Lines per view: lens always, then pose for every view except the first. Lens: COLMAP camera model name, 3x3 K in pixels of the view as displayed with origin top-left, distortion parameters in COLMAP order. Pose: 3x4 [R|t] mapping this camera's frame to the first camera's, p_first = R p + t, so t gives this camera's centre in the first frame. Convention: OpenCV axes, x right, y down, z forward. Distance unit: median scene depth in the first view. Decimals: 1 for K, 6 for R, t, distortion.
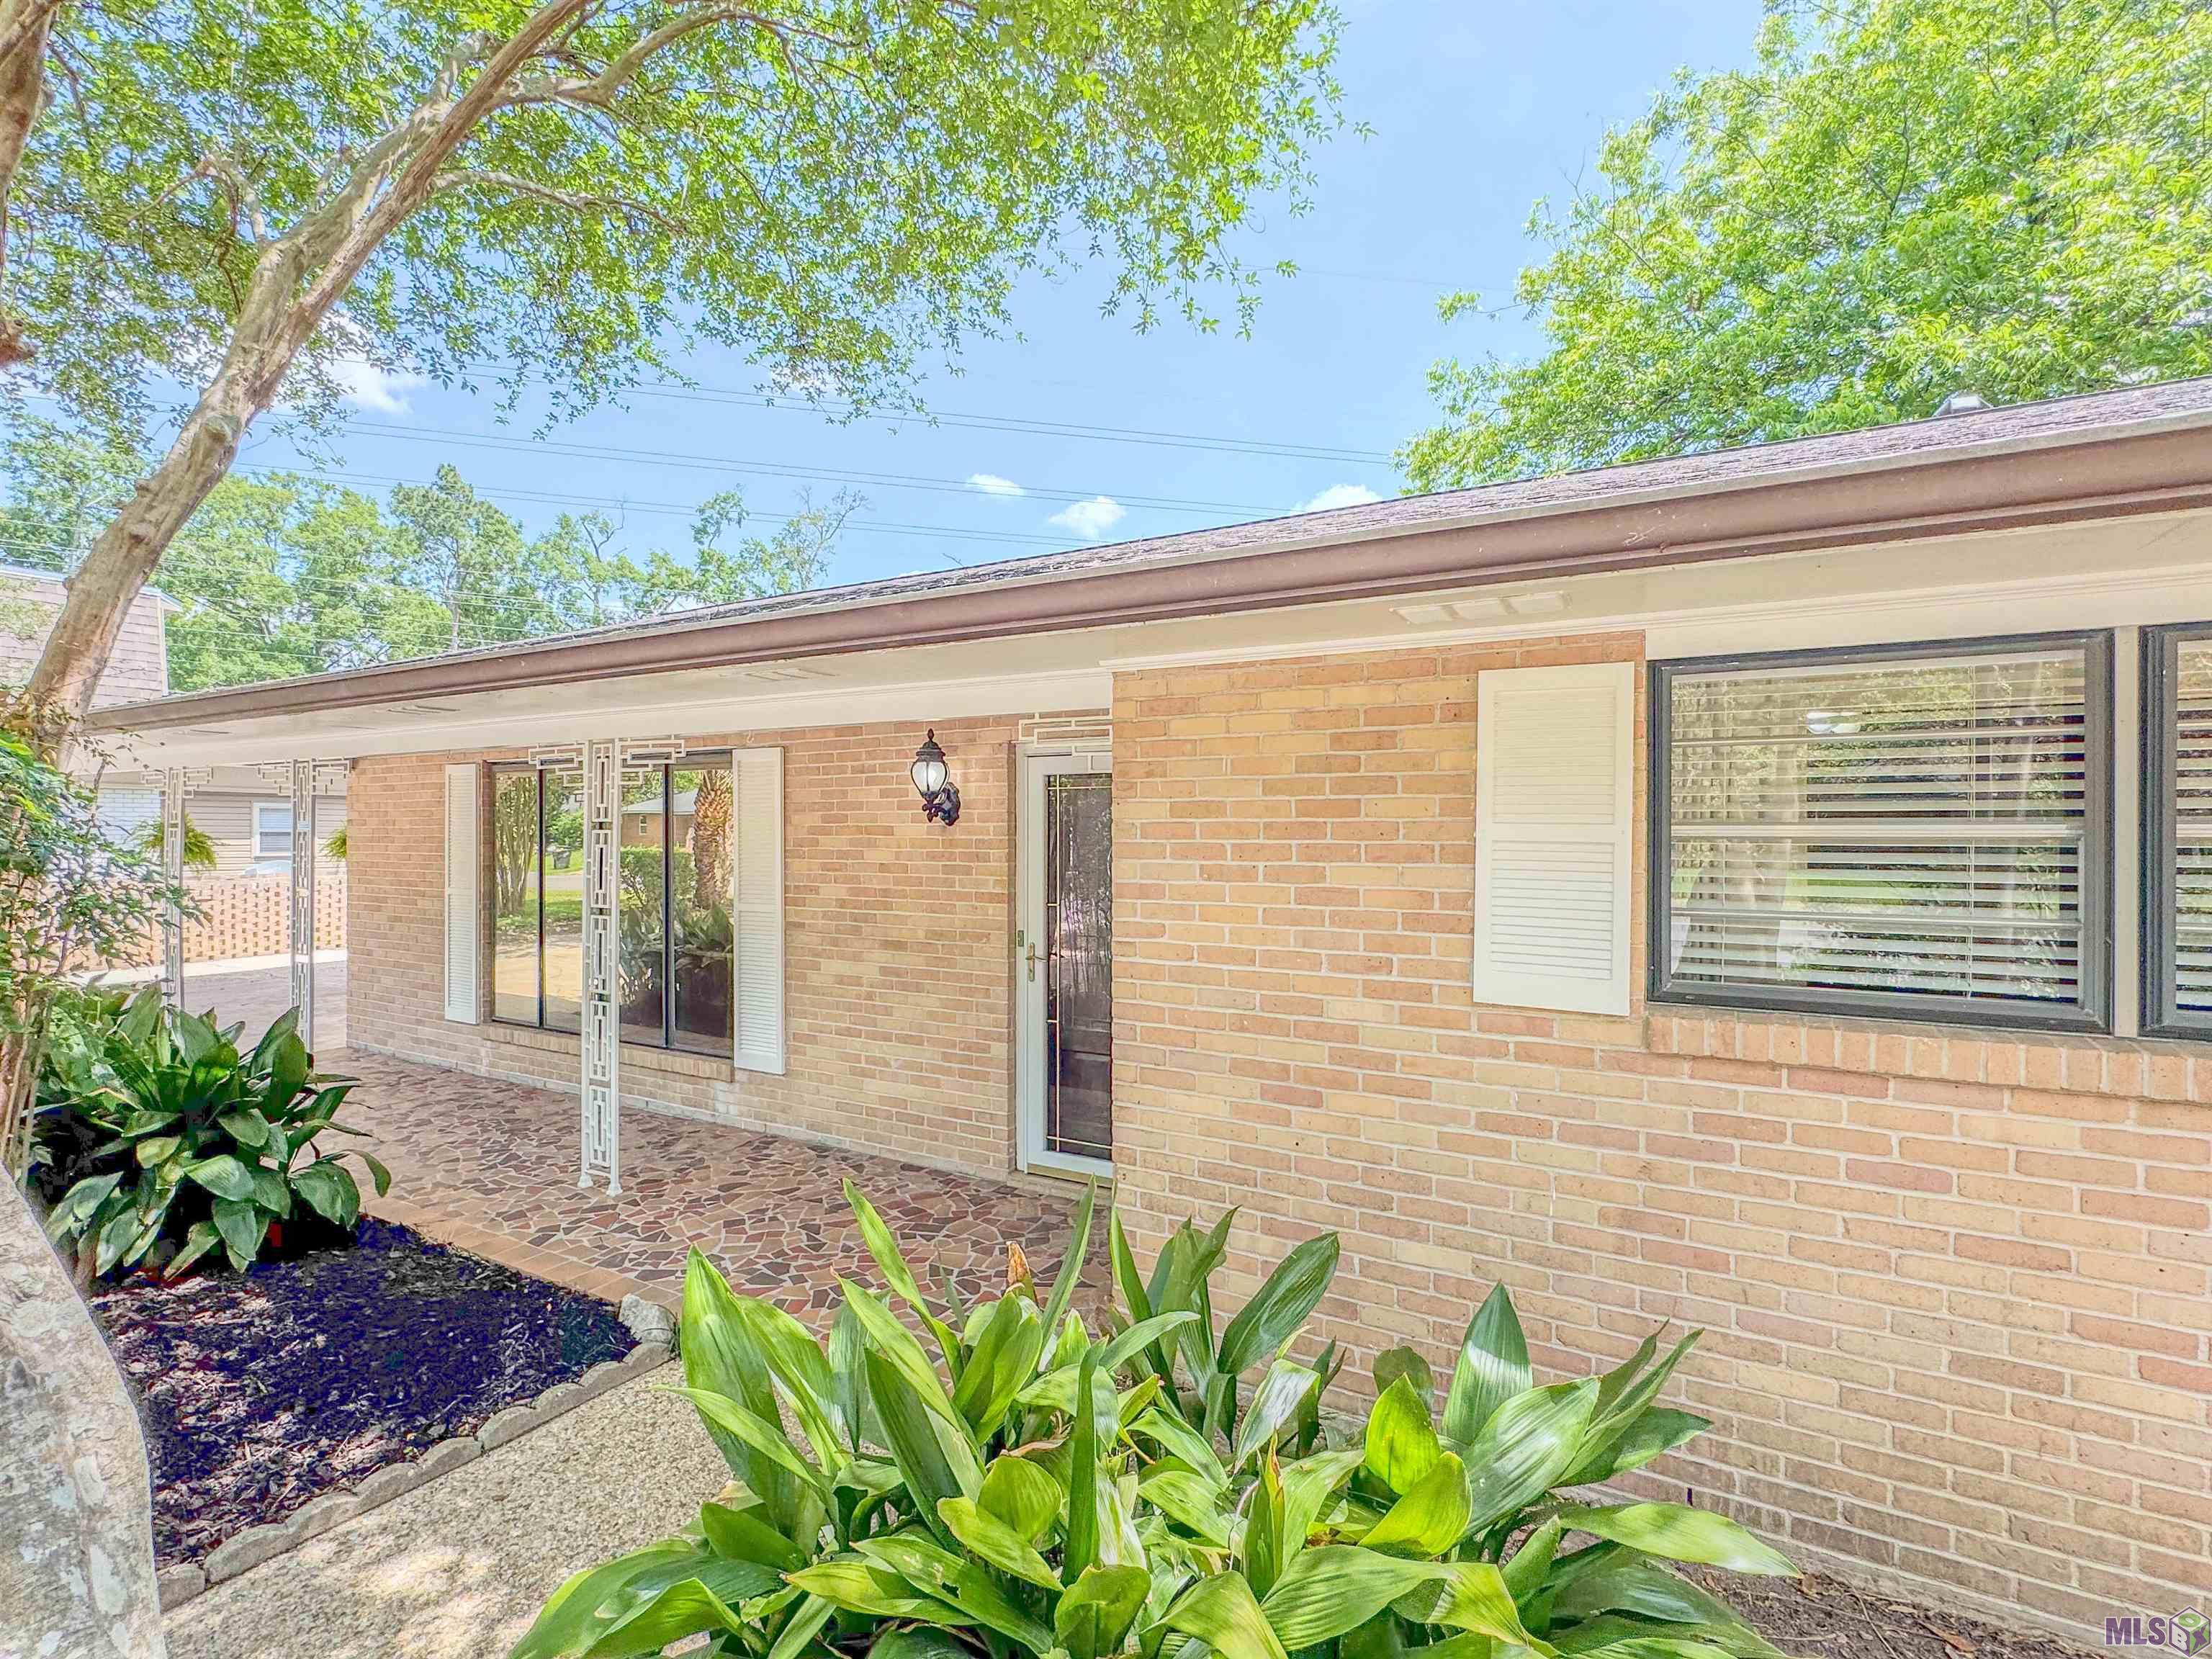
lens RADIAL K [[1067.4, 0, 1118.7], [0, 1067.4, 825.2], [0, 0, 1]] dist [0.001533, -0.000472]
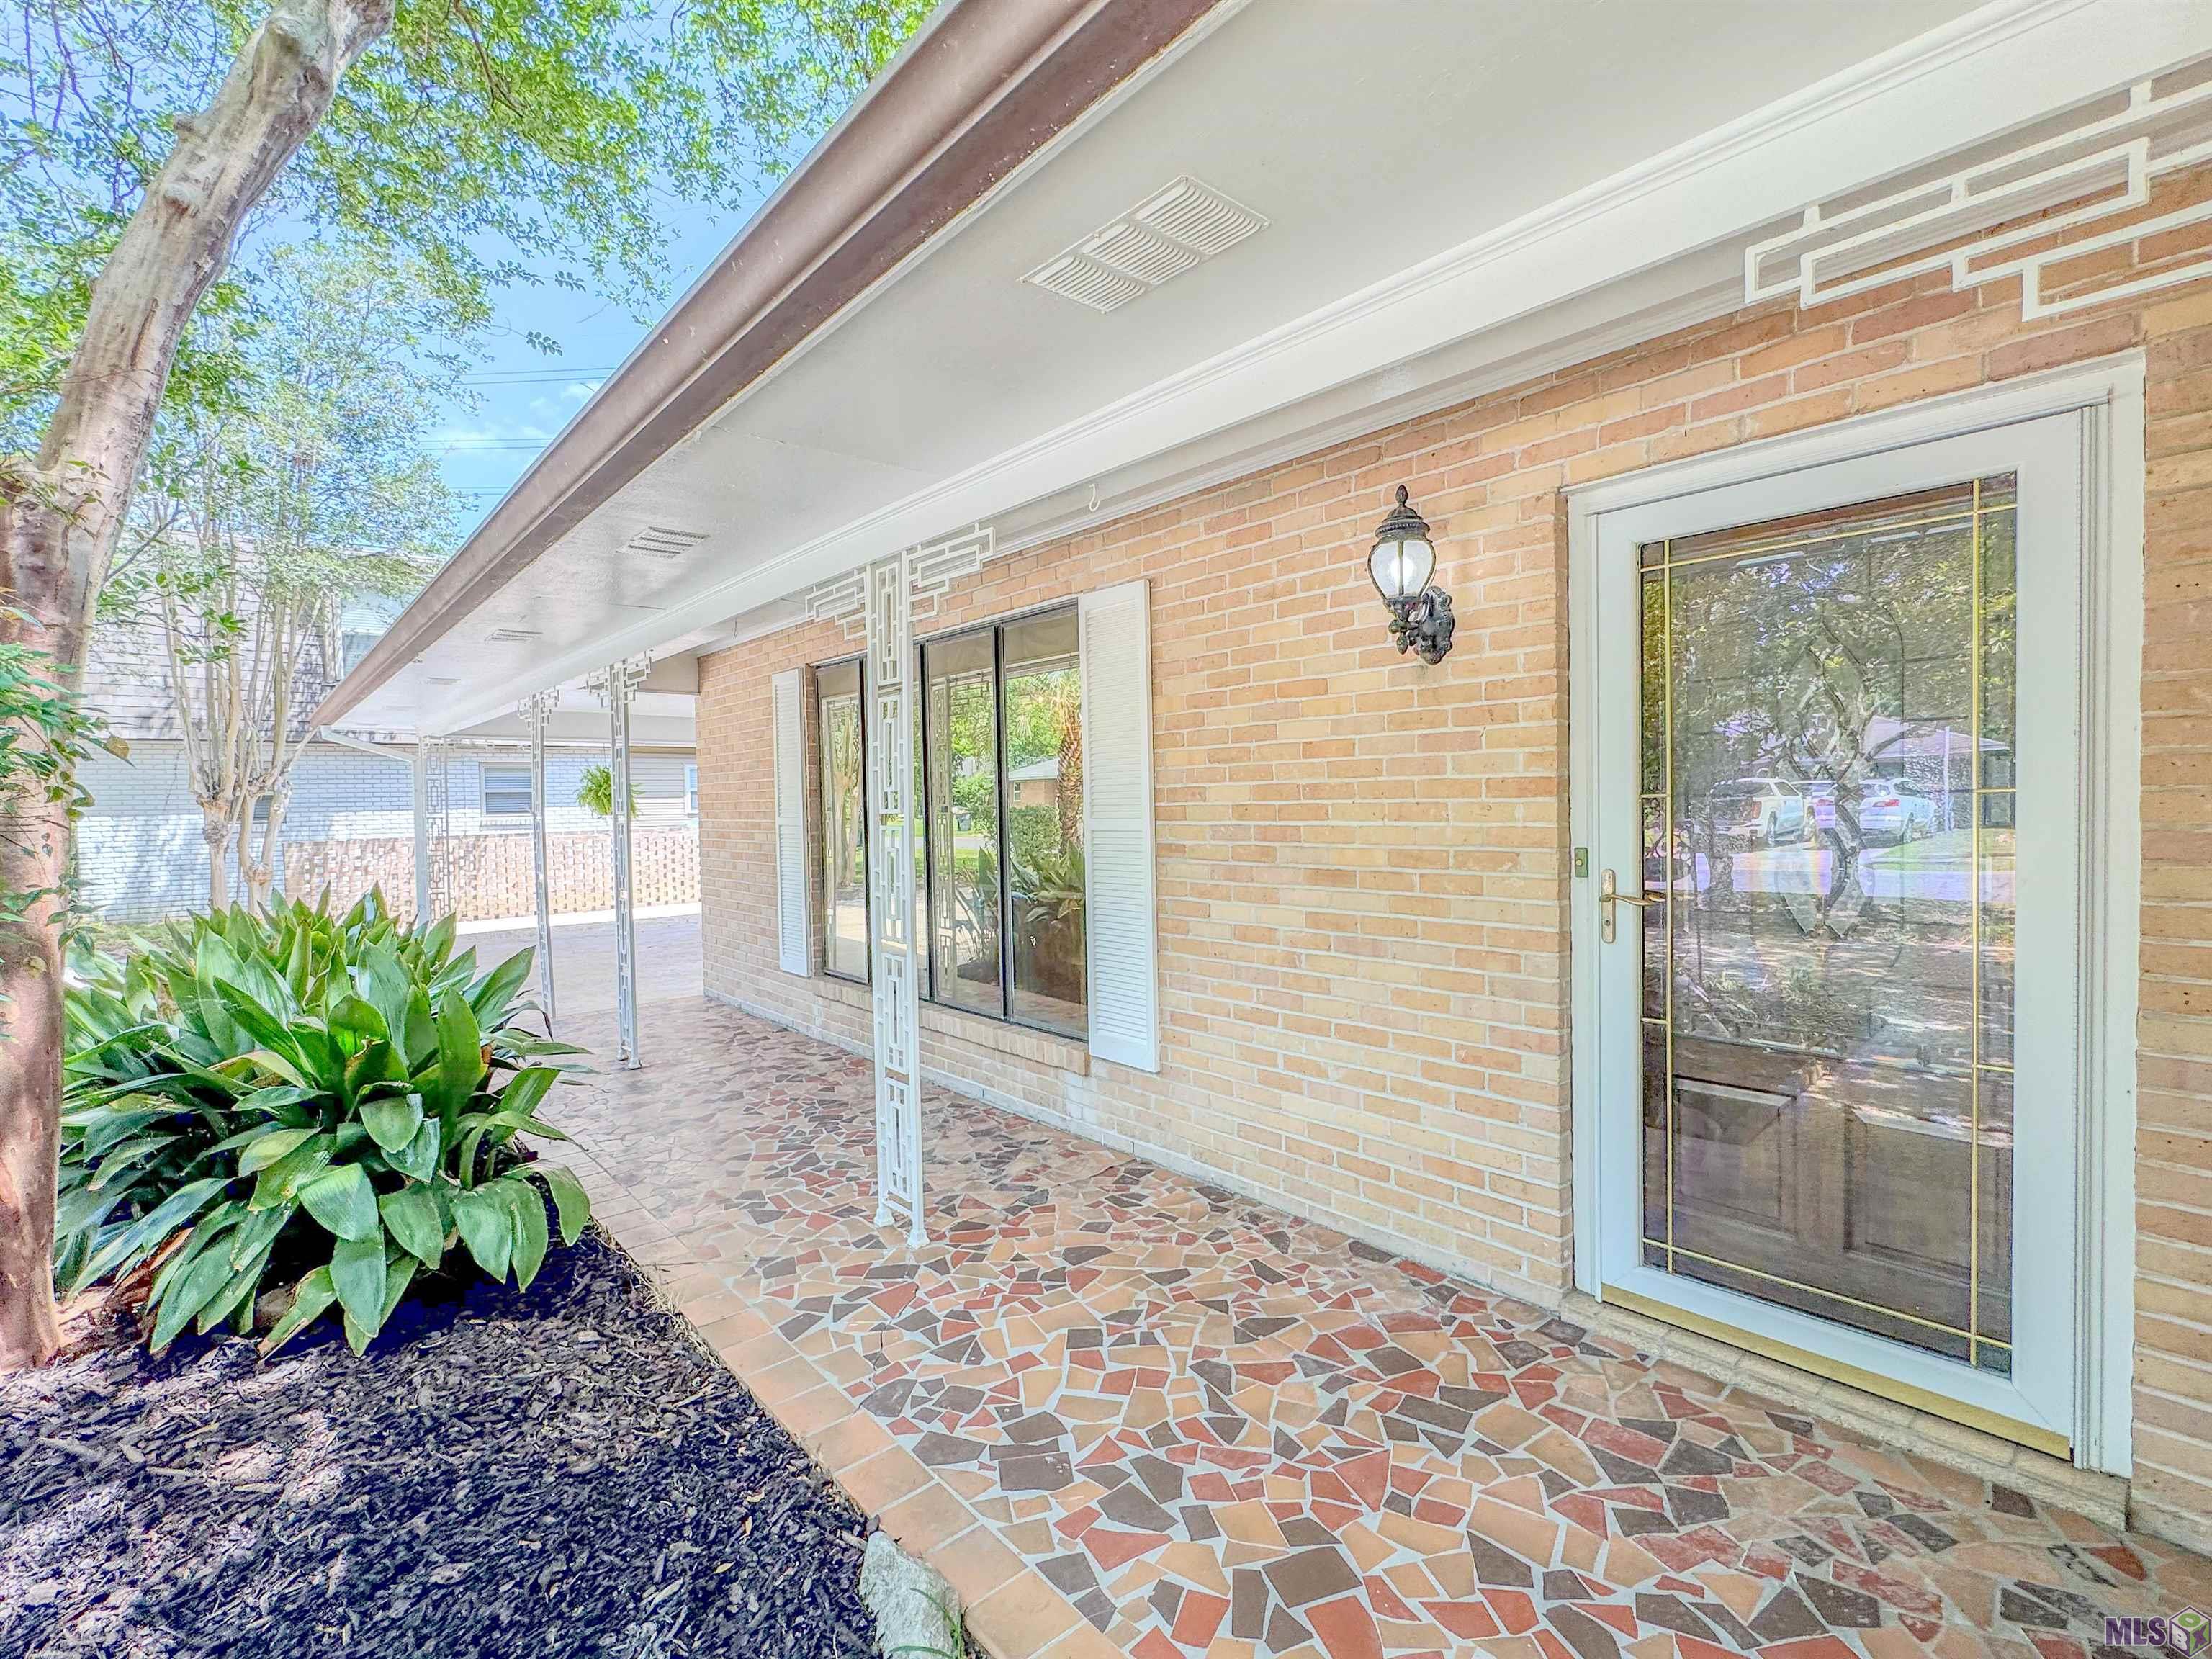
lens RADIAL K [[1067.4, 0, 1089.0], [0, 1067.4, 823.5], [0, 0, 1]] dist [0.001533, -0.000472]
pose [[0.935985, -0.009865, -0.351901, -0.134979], [0.020434, 0.999444, 0.026334, 0.067887], [0.351446, -0.031839, 0.935667, 0.418111]]
